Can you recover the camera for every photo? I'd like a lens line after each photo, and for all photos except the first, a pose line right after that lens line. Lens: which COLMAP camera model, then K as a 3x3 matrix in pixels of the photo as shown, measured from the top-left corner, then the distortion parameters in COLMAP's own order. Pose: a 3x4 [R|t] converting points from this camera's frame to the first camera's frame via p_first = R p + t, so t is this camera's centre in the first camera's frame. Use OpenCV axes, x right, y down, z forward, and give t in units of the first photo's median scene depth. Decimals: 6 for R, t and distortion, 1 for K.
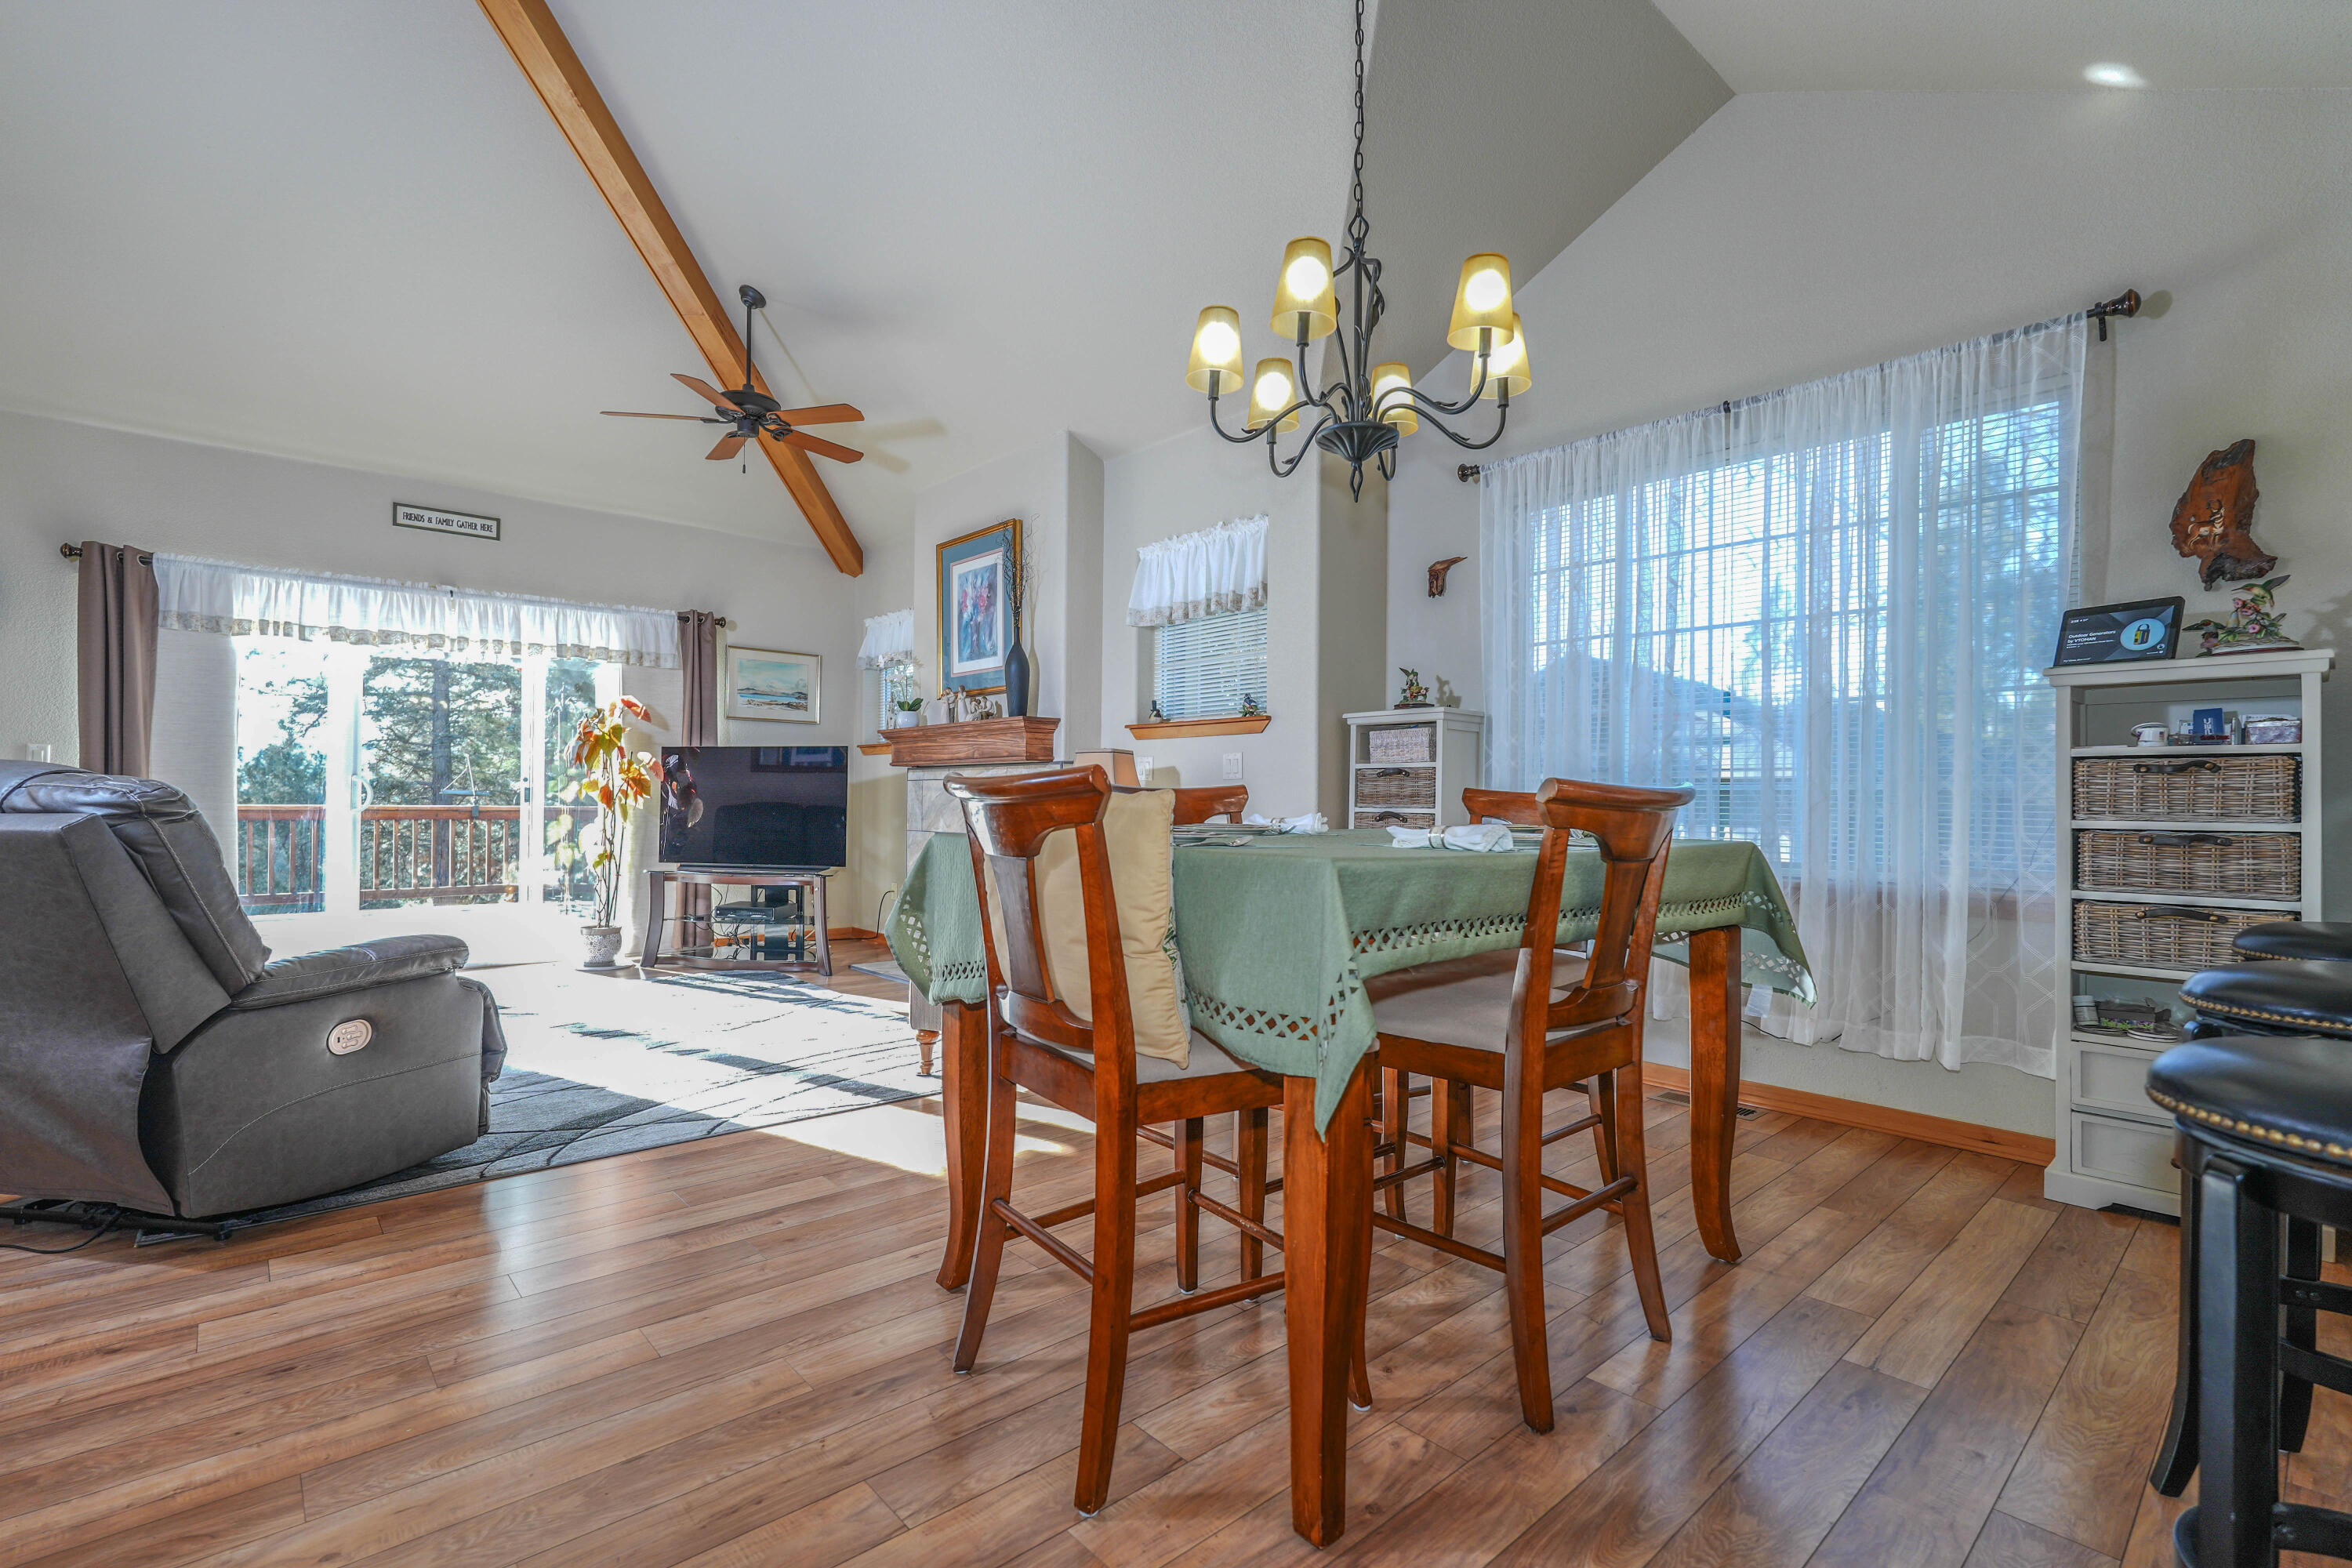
lens RADIAL K [[1060.3, 0, 1170.6], [0, 1060.3, 786.7], [0, 0, 1]] dist [0.001877, -0.000360]
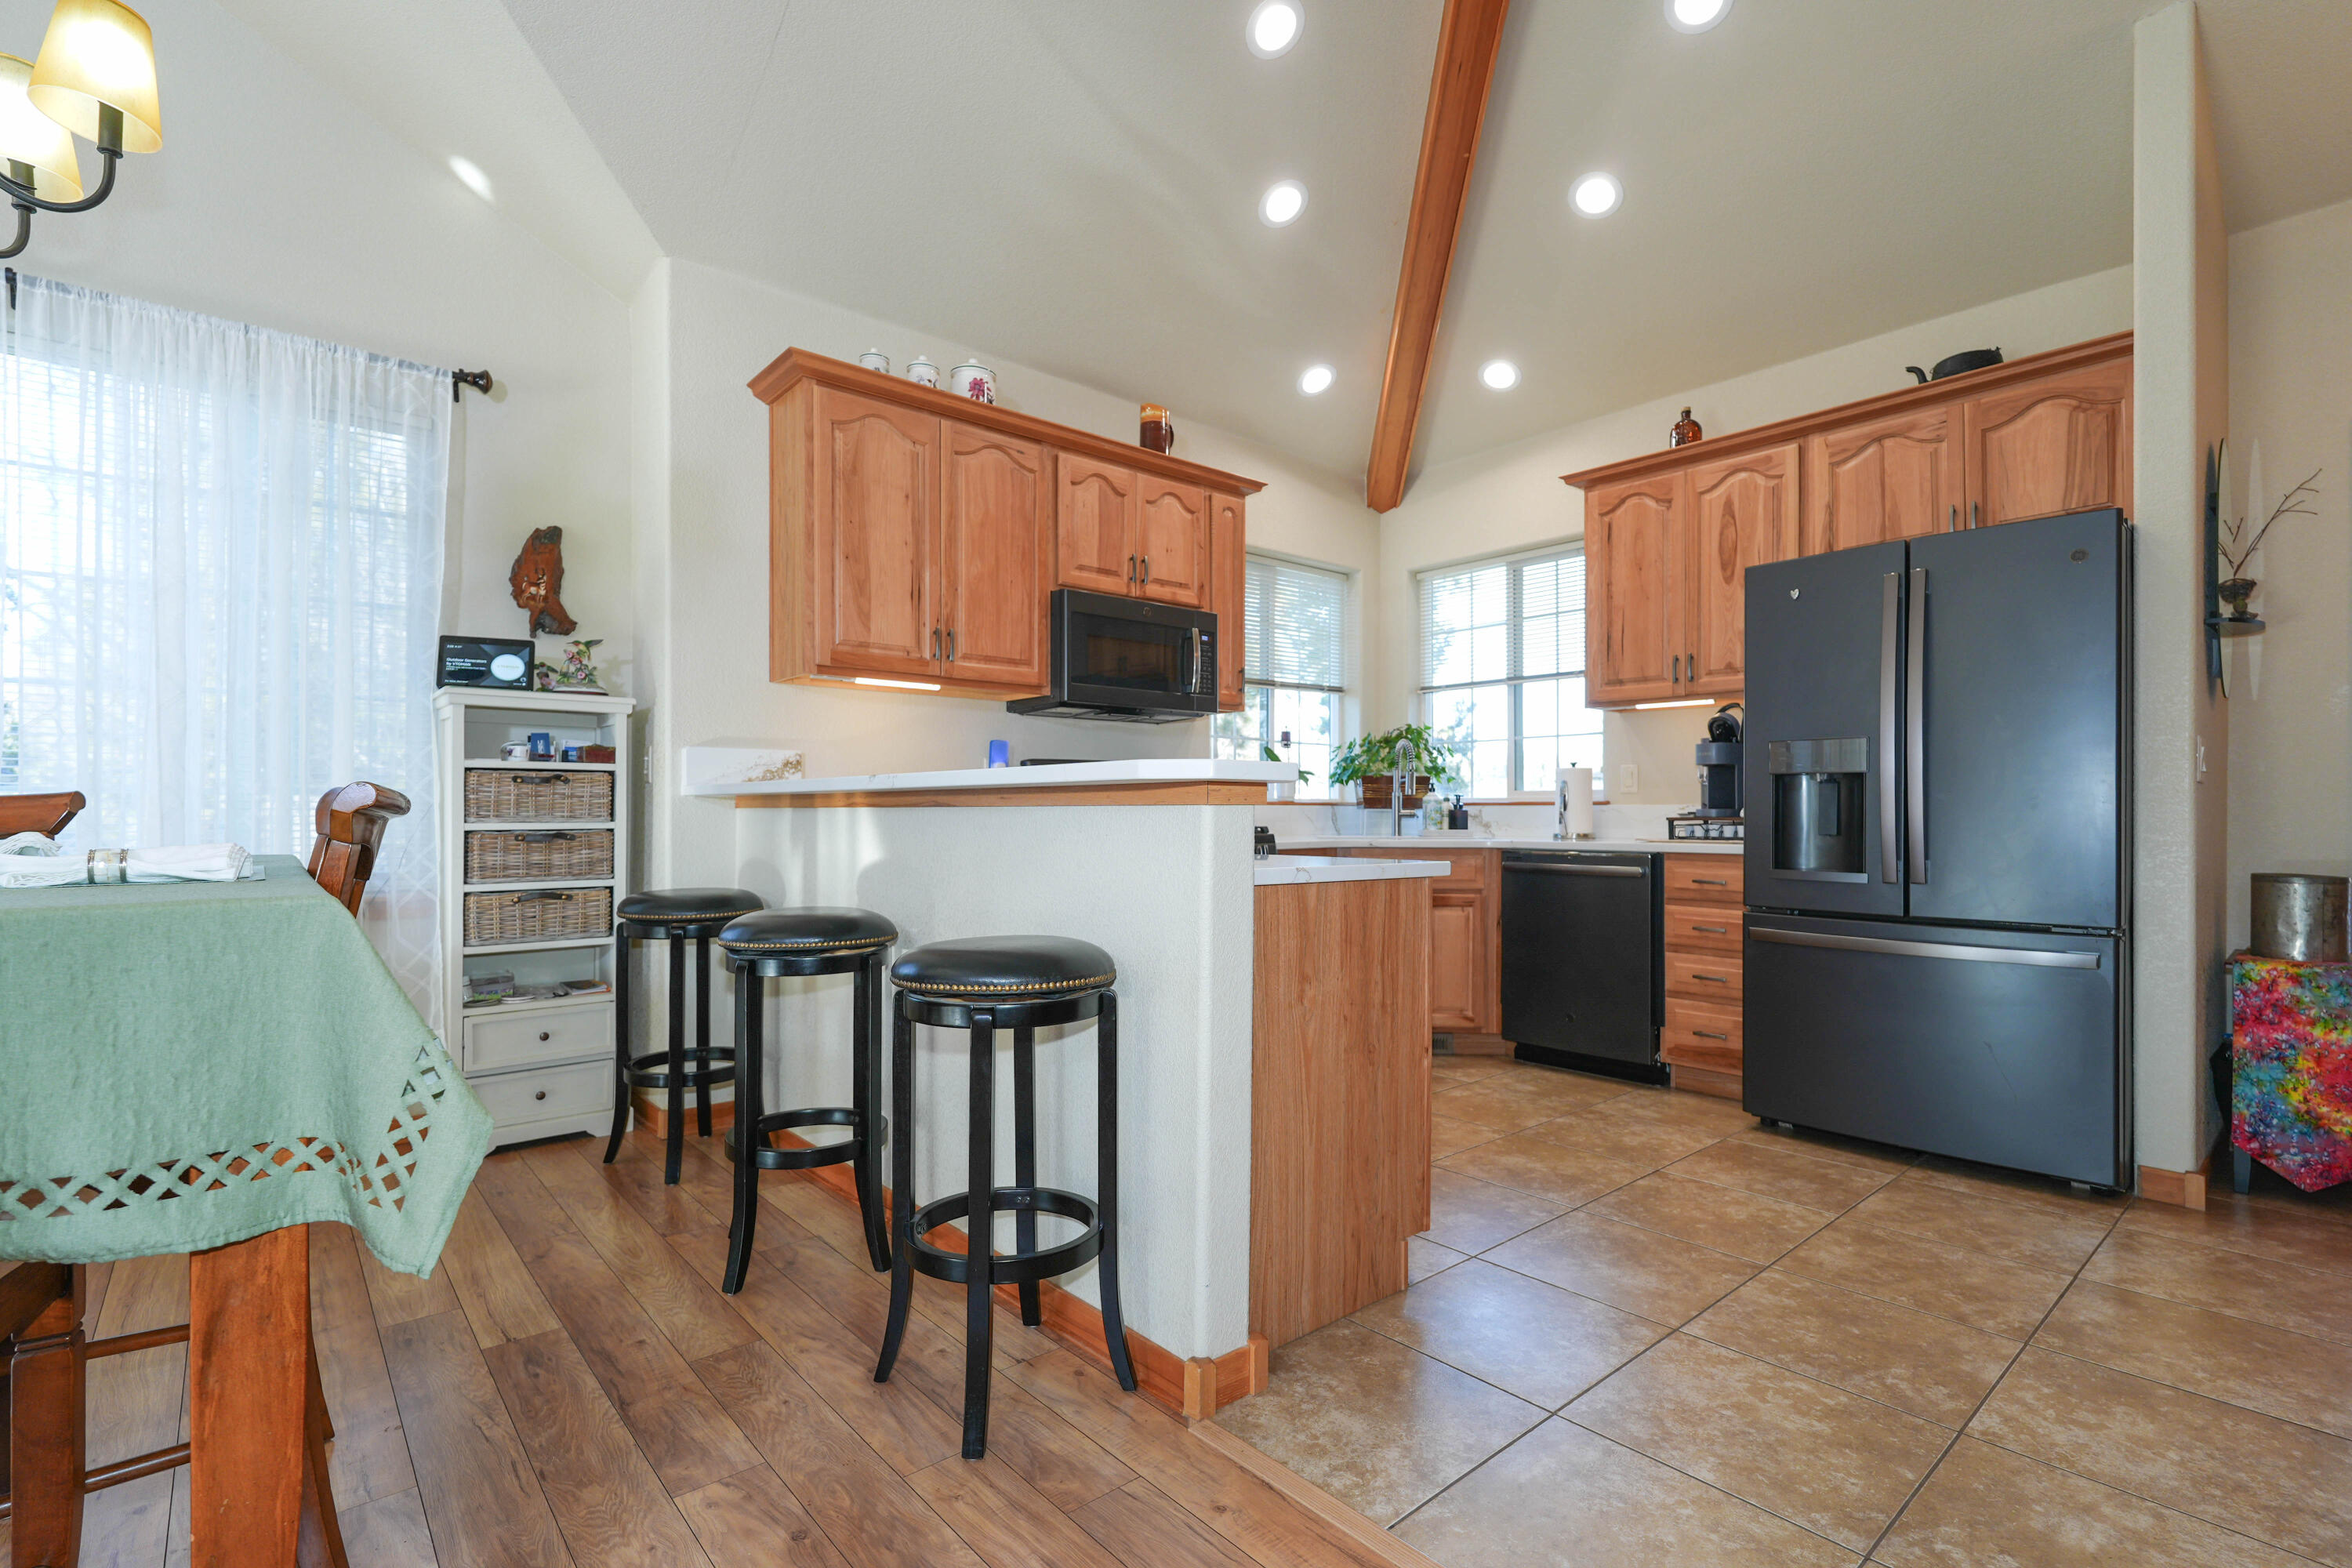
lens RADIAL K [[1071.1, 0, 1167.8], [0, 1071.1, 808.9], [0, 0, 1]] dist [0.000538, 0.001273]
pose [[0.019409, -0.007677, 0.999782, -0.208354], [-0.012190, 0.999894, 0.007915, -0.001569], [-0.999737, -0.012341, 0.019314, 0.168562]]
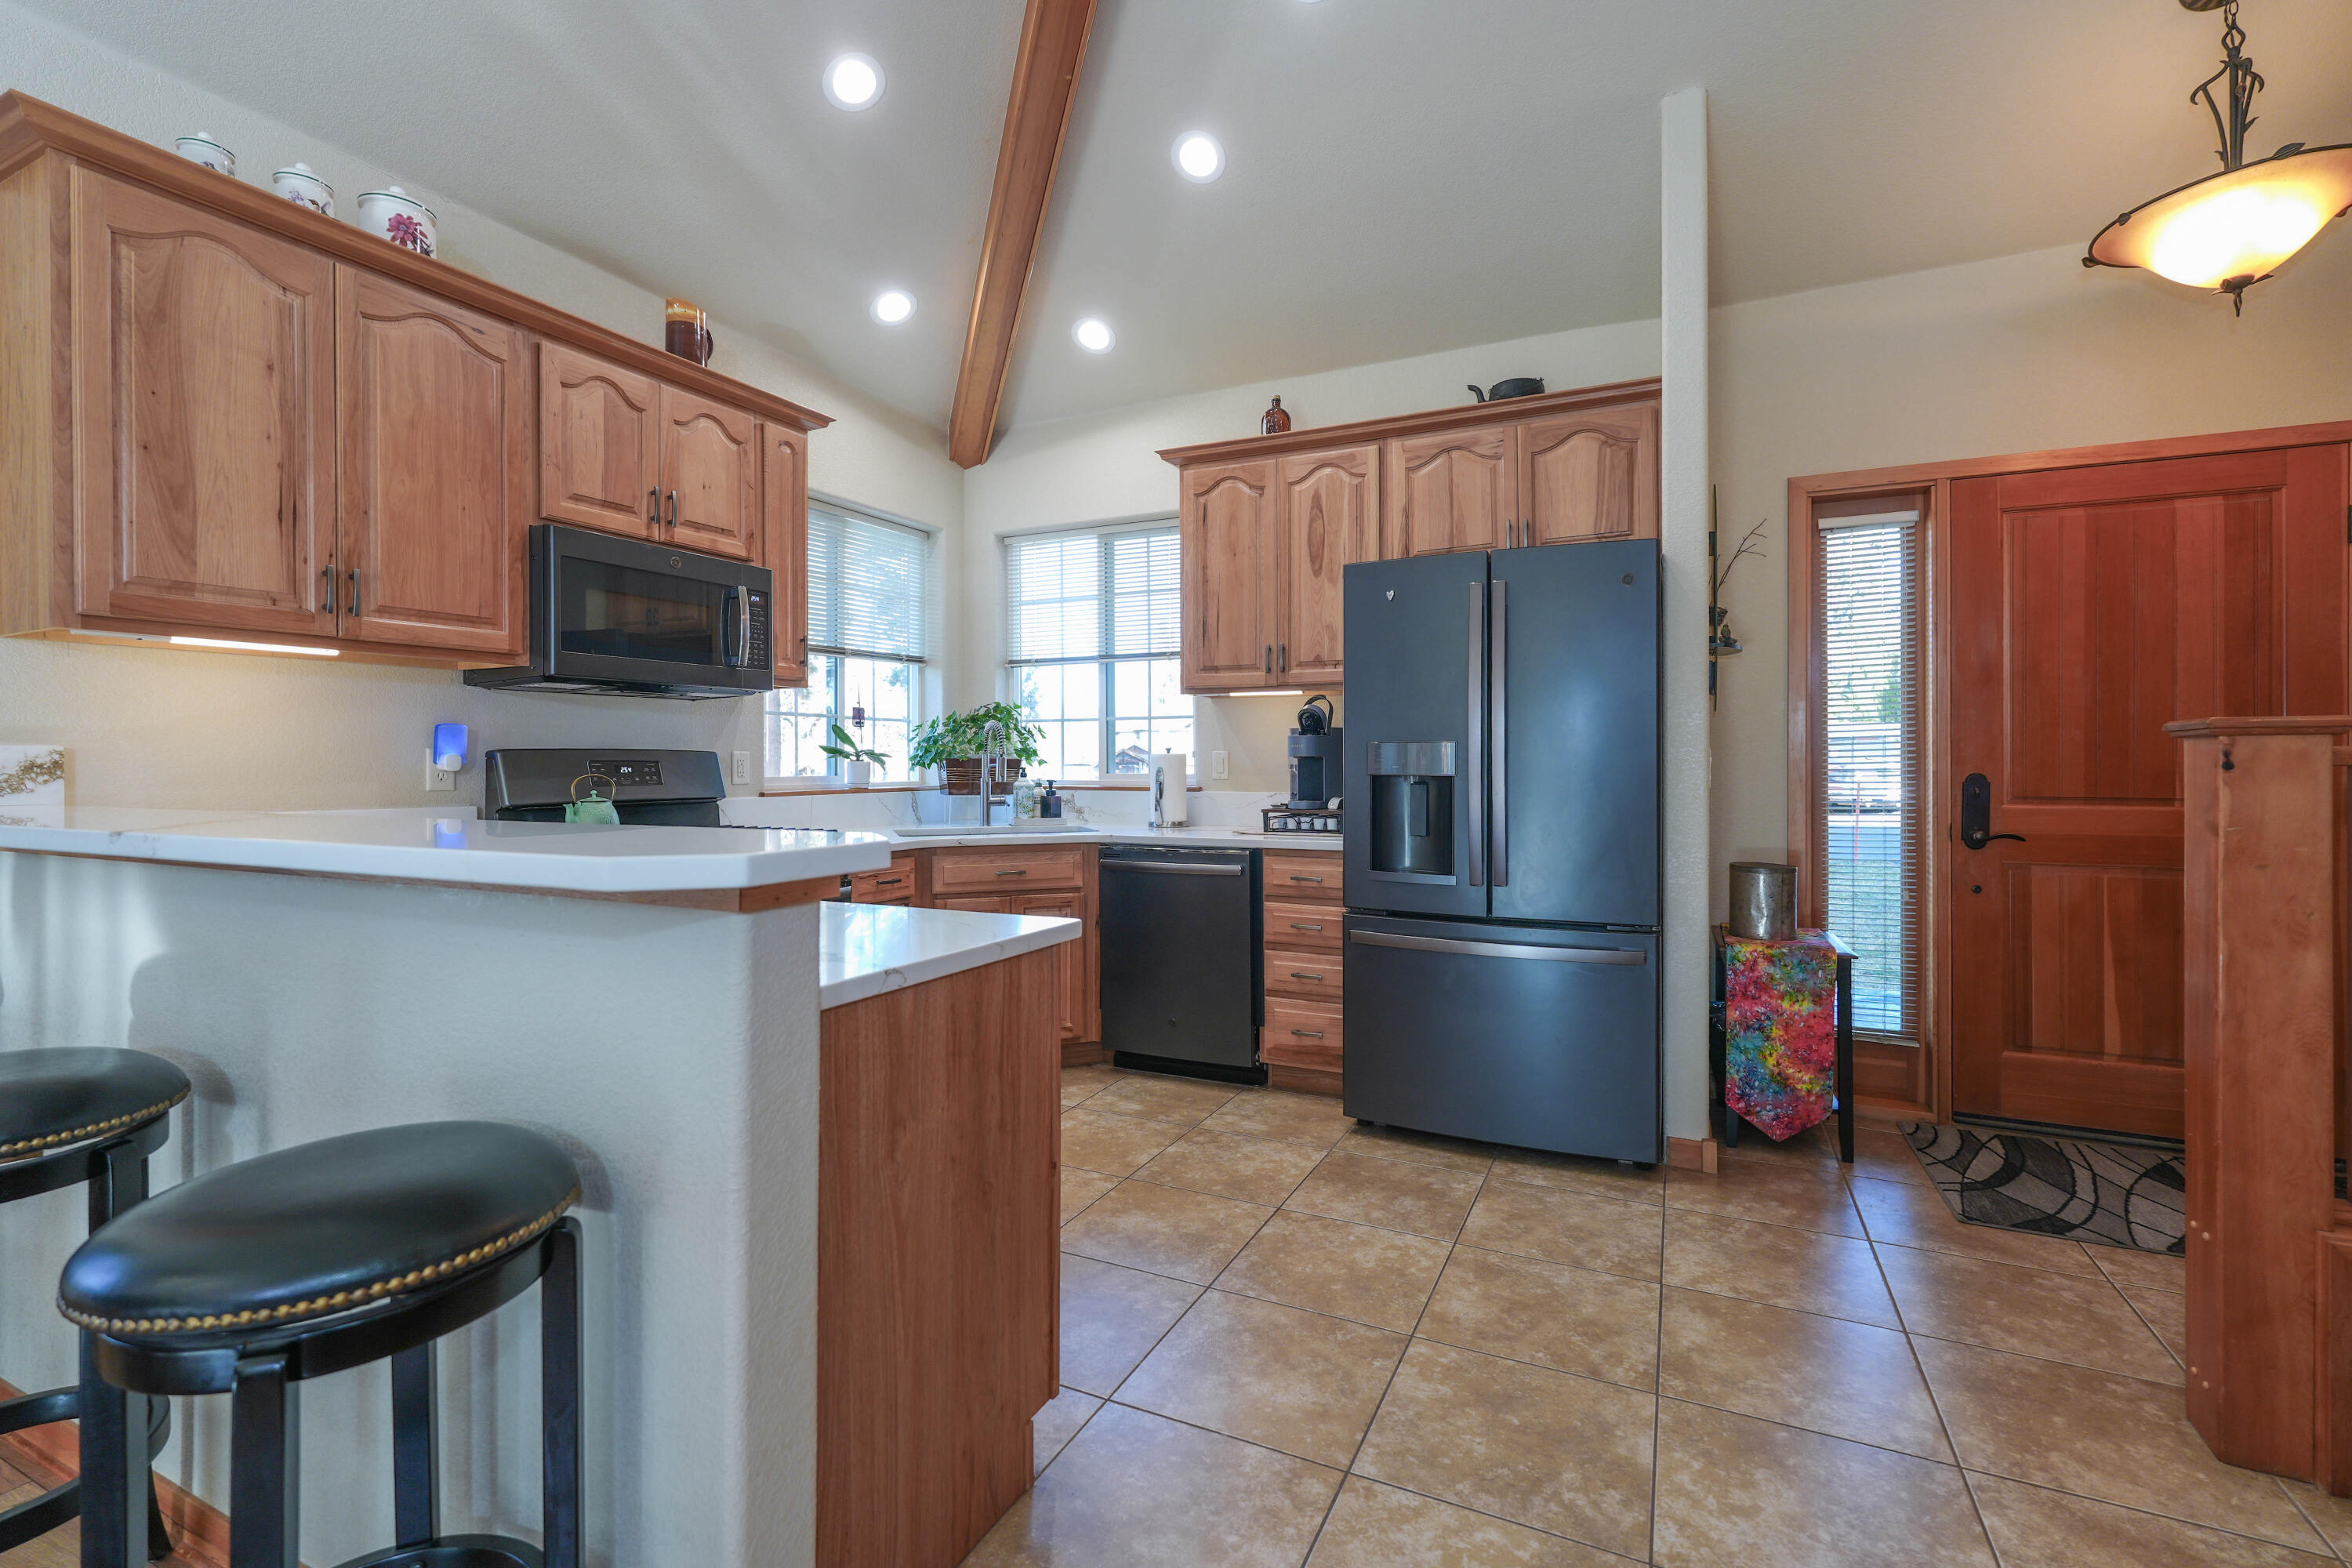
lens RADIAL K [[1041.5, 0, 1178.0], [0, 1041.5, 759.8], [0, 0, 1]] dist [0.002491, -0.000078]
pose [[-0.382015, -0.009605, 0.924106, -0.036405], [-0.011739, 0.999916, 0.005540, -0.046266], [-0.924082, -0.008731, -0.382095, 0.158554]]
